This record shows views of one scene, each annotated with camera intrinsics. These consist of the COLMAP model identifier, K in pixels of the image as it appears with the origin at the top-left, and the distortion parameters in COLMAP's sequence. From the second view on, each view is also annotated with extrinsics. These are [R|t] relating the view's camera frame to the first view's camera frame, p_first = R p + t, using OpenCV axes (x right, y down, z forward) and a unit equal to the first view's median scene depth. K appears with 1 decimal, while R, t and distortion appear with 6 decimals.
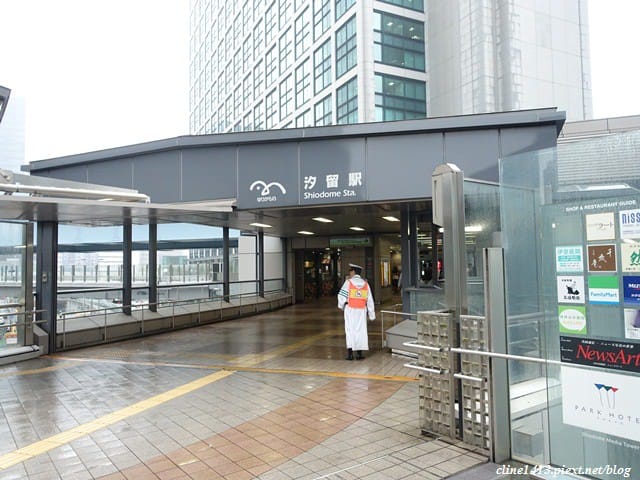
lens RADIAL K [[497.2, 0, 320.0], [0, 497.2, 240.0], [0, 0, 1]] dist [-0.001001, -0.000706]
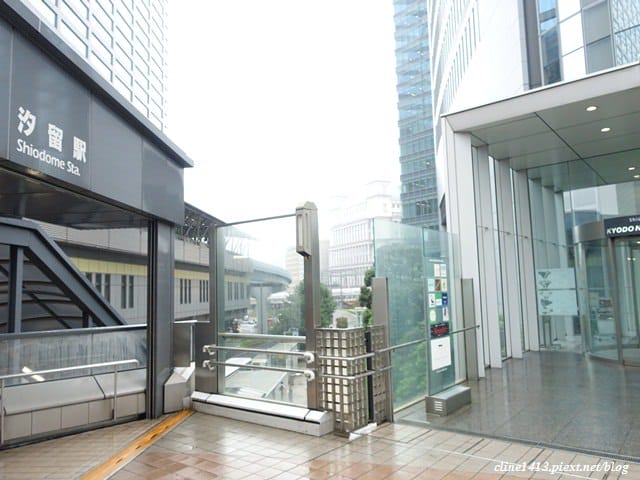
lens RADIAL K [[497.2, 0, 320.0], [0, 497.2, 240.0], [0, 0, 1]] dist [-0.001001, -0.000706]
pose [[-0.272734, 0.120169, 0.954555, -0.973300], [-0.024374, 0.990987, -0.131720, 0.099770], [-0.961781, -0.059190, -0.267347, 1.492601]]
